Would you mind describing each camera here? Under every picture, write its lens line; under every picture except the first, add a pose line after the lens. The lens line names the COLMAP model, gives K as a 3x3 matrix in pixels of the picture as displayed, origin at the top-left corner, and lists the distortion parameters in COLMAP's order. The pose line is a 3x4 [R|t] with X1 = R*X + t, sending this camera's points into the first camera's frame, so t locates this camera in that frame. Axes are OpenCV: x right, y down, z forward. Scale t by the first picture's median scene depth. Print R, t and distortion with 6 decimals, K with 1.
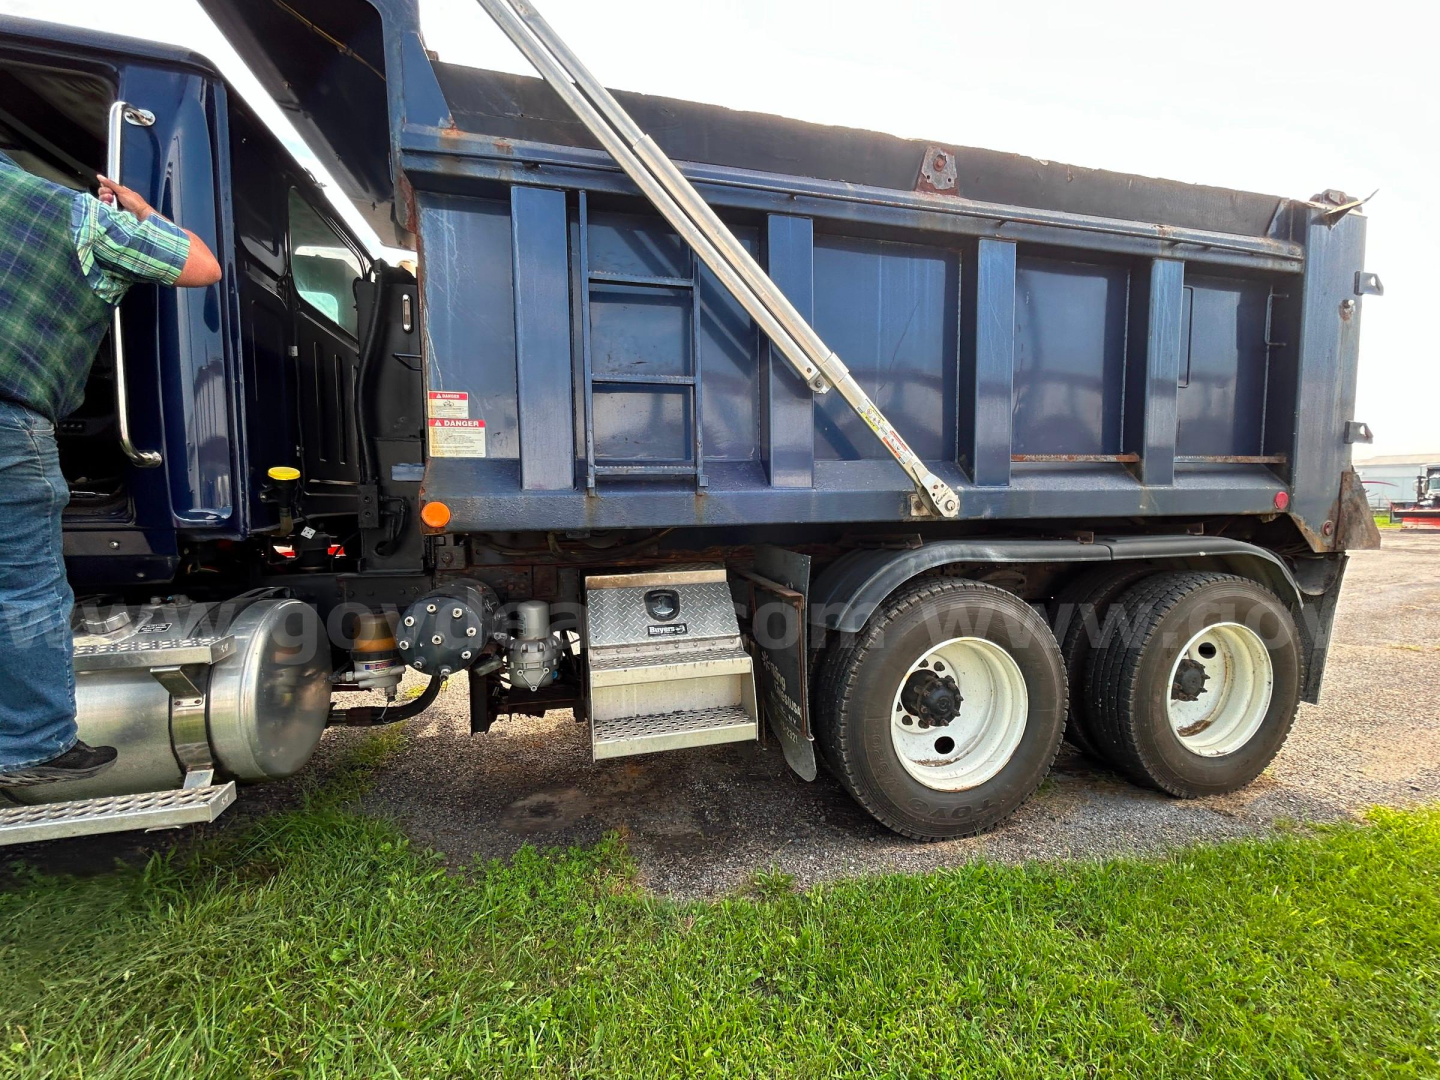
lens RADIAL K [[576.8, 0, 720.0], [0, 576.8, 540.0], [0, 0, 1]] dist [-0.000832, 0.000140]
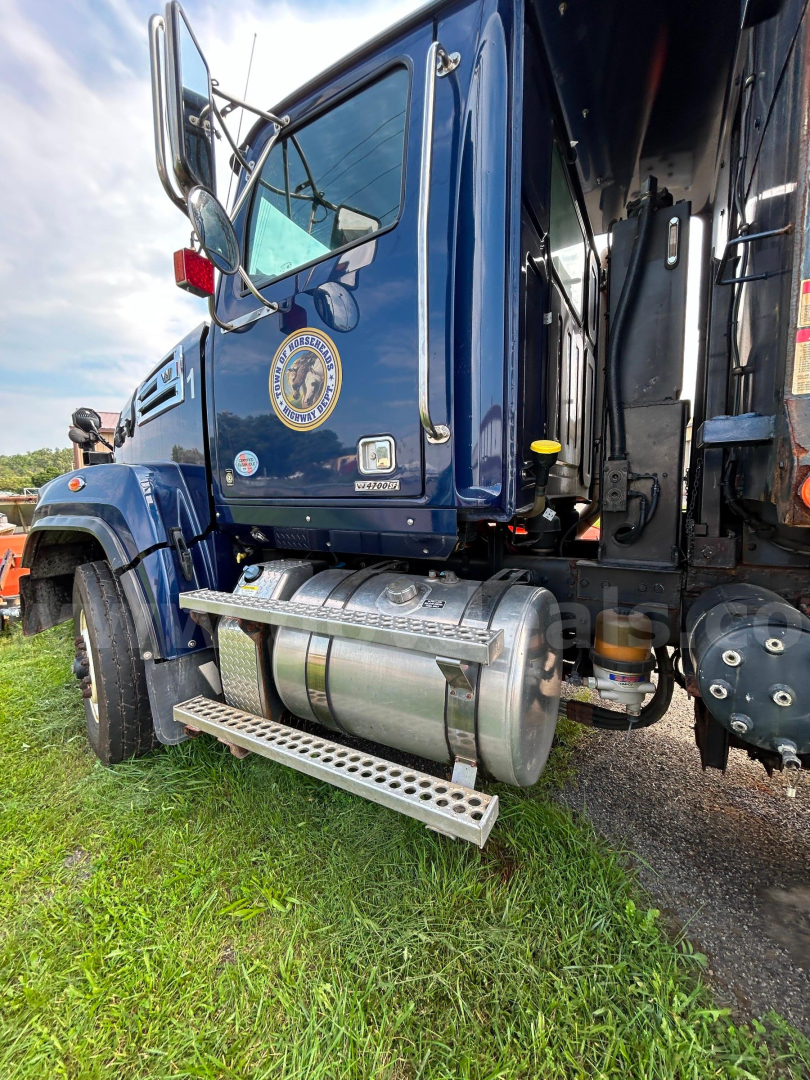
lens RADIAL K [[435.0, 0, 405.7], [0, 435.0, 536.1], [0, 0, 1]] dist [0.000875, -0.000379]
pose [[0.714025, 0.064007, -0.697188, -0.462448], [-0.038405, 0.997894, 0.052282, -0.006705], [0.699066, -0.010555, 0.714979, 0.393619]]
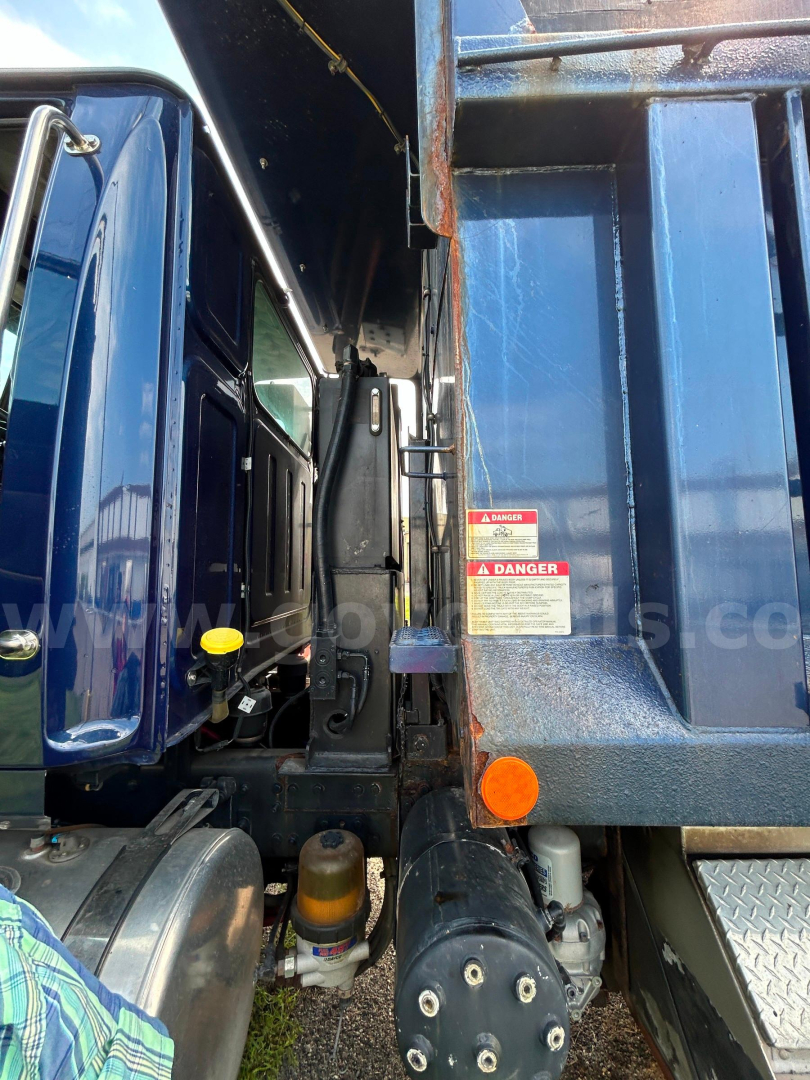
lens RADIAL K [[435.0, 0, 405.7], [0, 435.0, 536.1], [0, 0, 1]] dist [0.000875, -0.000379]
pose [[0.964516, -0.026326, -0.262710, -0.450211], [-0.015376, 0.987727, -0.155433, -0.169931], [0.263578, 0.153957, 0.952273, 0.603719]]
